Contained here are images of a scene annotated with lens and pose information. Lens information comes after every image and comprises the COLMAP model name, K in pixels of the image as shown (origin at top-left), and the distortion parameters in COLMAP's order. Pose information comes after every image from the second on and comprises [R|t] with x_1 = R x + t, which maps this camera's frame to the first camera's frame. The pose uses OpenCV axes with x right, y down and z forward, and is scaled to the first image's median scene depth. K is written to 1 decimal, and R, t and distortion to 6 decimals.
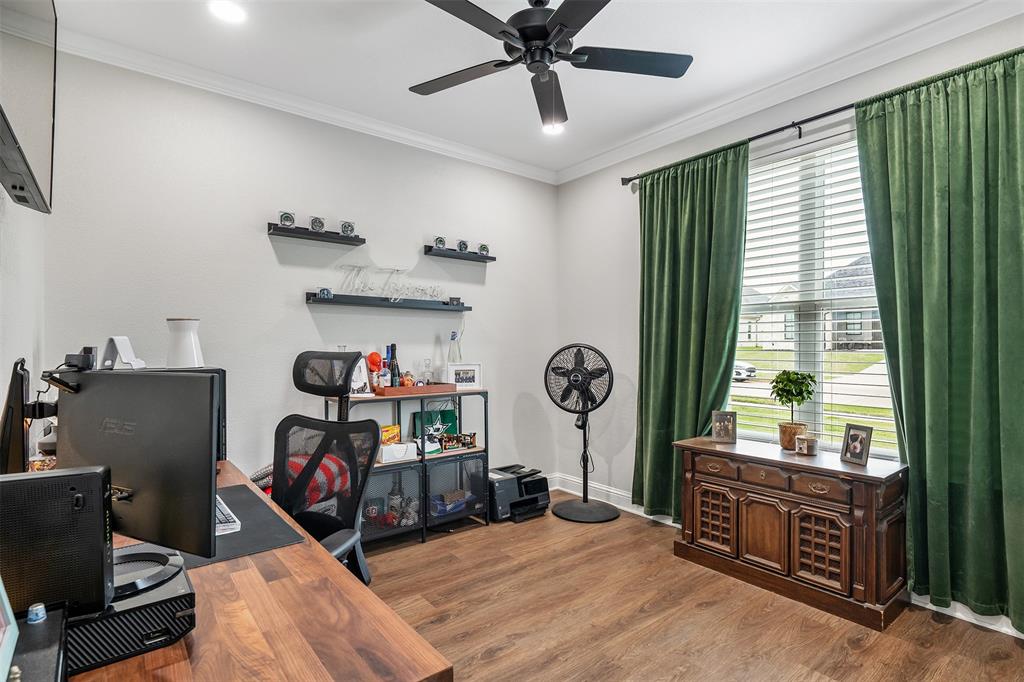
lens RADIAL K [[497.2, 0, 515.4], [0, 497.2, 341.0], [0, 0, 1]] dist [-0.005089, -0.000556]
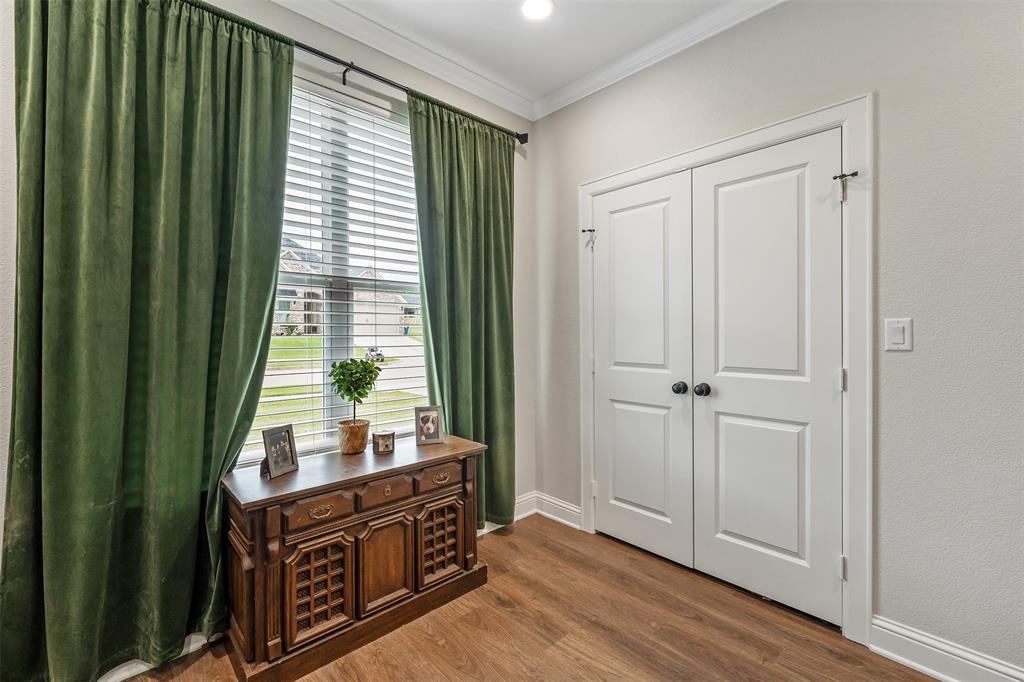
lens RADIAL K [[435.2, 0, 517.4], [0, 435.2, 332.1], [0, 0, 1]] dist [-0.002536, 0.000302]
pose [[-0.072834, -0.002893, 0.997340, -0.217969], [-0.011075, 0.999936, 0.002091, 0.011048], [-0.997283, -0.010894, -0.072861, 0.857142]]
